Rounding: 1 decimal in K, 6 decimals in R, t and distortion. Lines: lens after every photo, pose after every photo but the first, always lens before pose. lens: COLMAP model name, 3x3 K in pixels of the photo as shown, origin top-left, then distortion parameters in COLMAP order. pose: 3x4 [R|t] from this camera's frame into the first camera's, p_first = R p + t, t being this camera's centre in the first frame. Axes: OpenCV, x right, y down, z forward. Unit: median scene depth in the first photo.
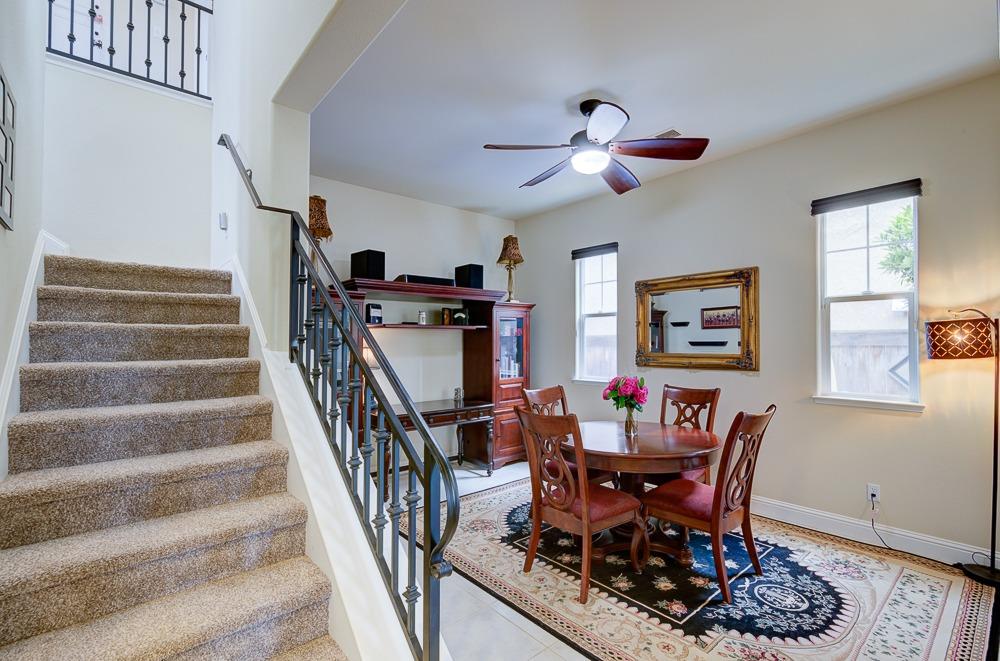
lens RADIAL K [[445.7, 0, 503.5], [0, 445.7, 333.8], [0, 0, 1]] dist [0.004902, 0.000595]
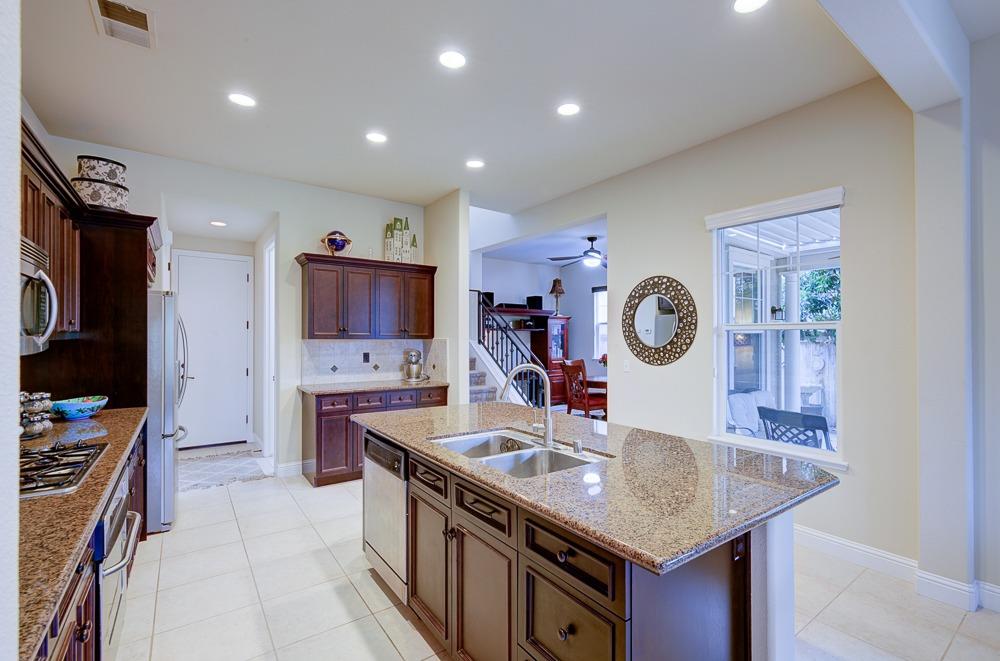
lens RADIAL K [[445.7, 0, 513.3], [0, 445.7, 343.0], [0, 0, 1]] dist [0.004902, 0.000595]
pose [[0.996821, -0.001375, -0.079663, -0.022312], [0.003252, 0.999720, 0.023435, -0.004318], [0.079608, -0.023619, 0.996546, -0.979308]]
